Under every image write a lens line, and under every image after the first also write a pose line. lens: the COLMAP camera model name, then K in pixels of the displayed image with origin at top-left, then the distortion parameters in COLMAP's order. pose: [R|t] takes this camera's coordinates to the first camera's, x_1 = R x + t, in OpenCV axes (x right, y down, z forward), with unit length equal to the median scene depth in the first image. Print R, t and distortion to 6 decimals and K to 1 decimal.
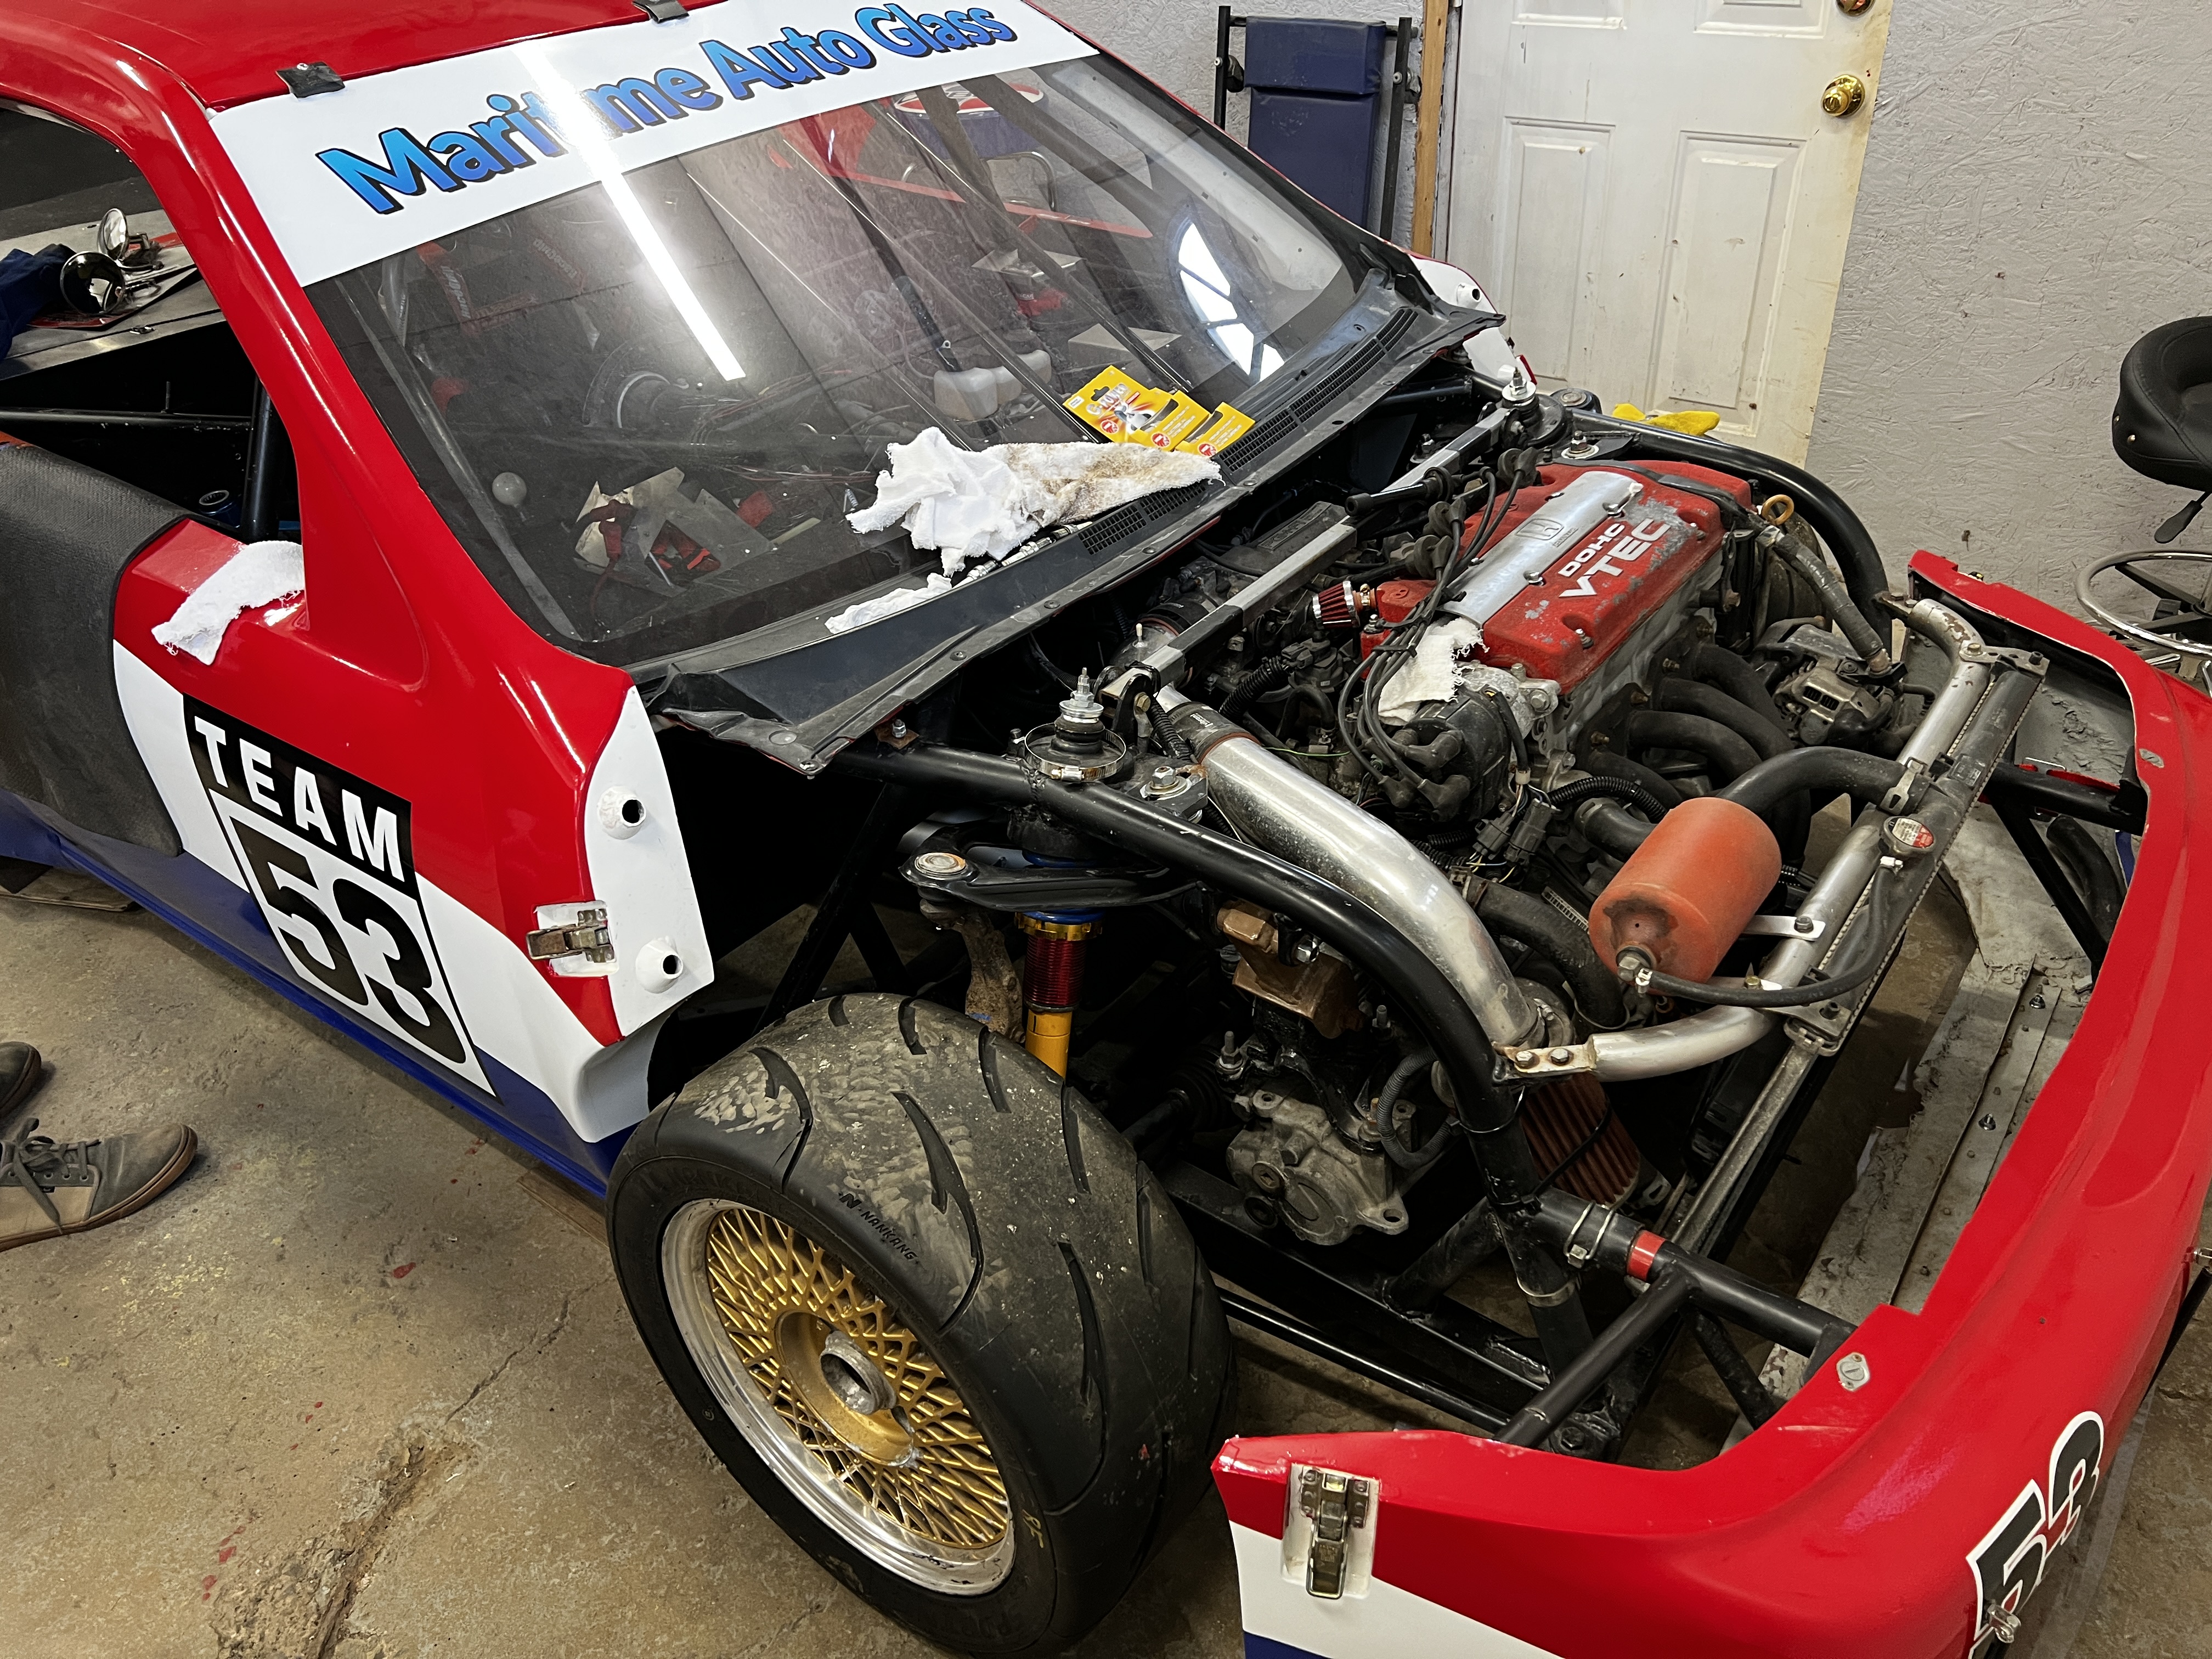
lens RADIAL K [[1656.3, 0, 1120.9], [0, 1656.3, 844.1], [0, 0, 1]] dist [0.026008, -0.003120]
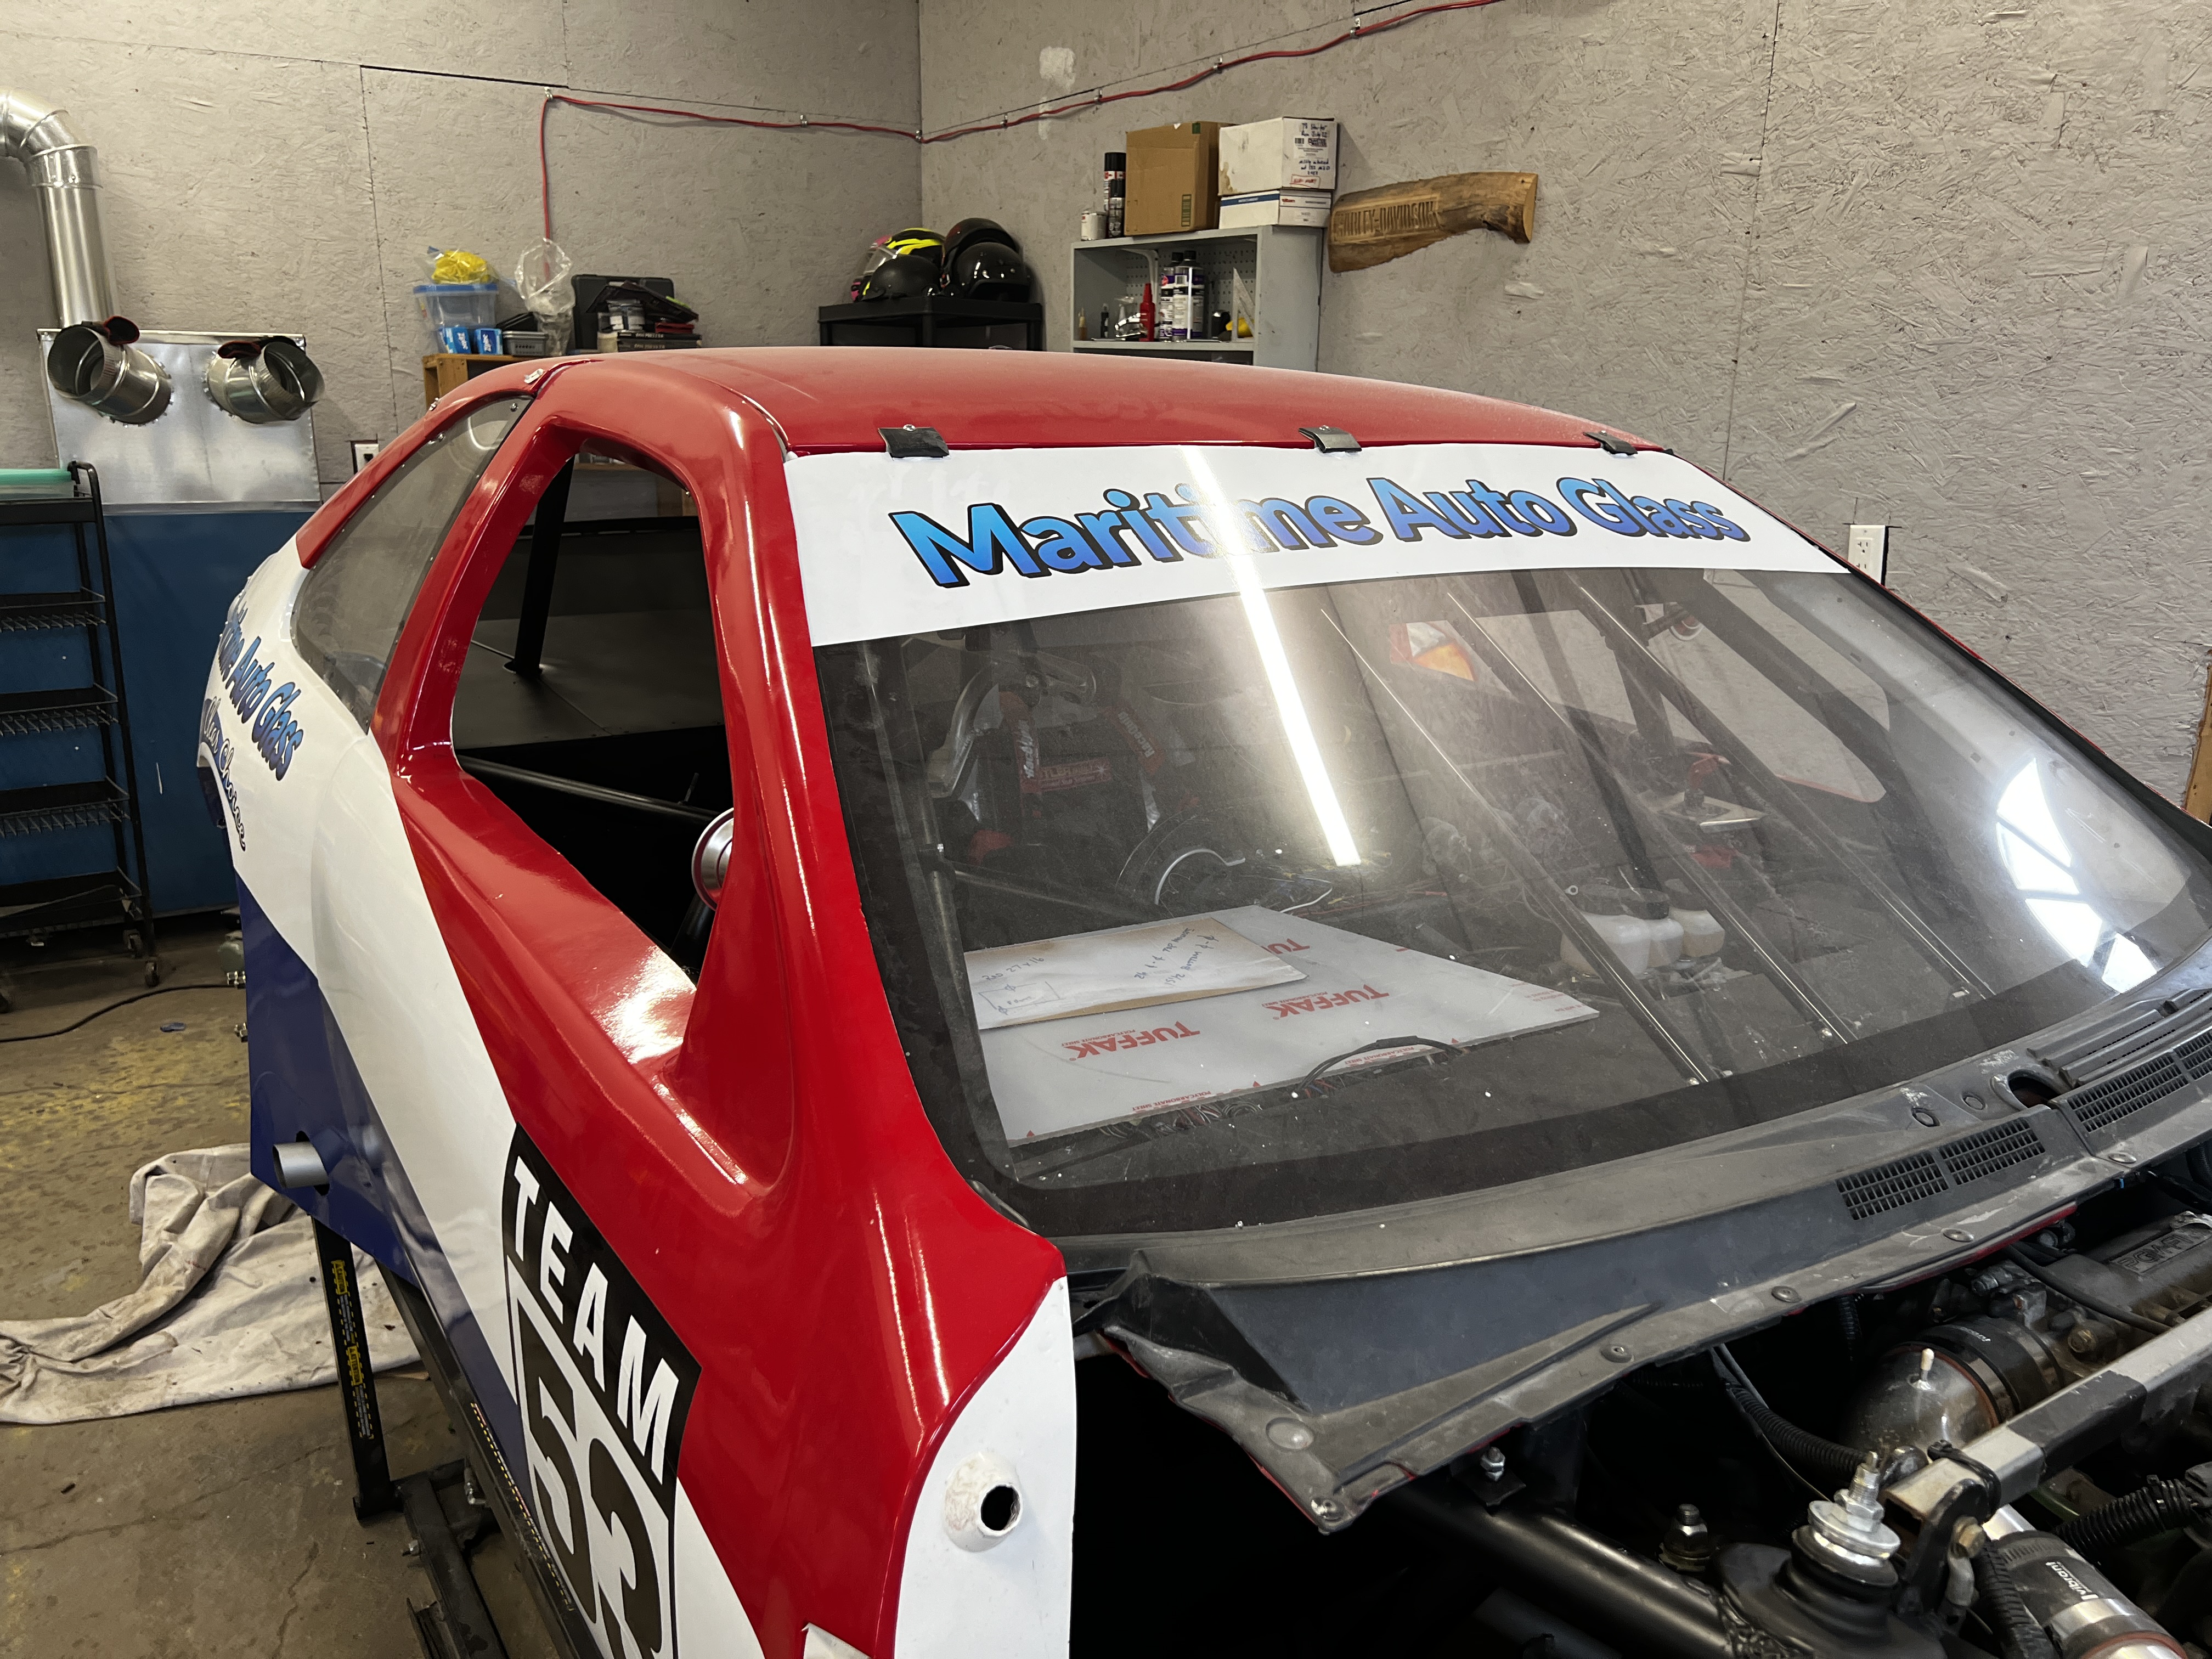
lens RADIAL K [[1656.3, 0, 1120.9], [0, 1656.3, 844.1], [0, 0, 1]] dist [0.026008, -0.003120]
pose [[0.935529, 0.162010, -0.313908, -0.099802], [-0.255070, 0.924583, -0.282994, -0.066112], [0.244386, 0.344818, 0.906298, 0.361928]]
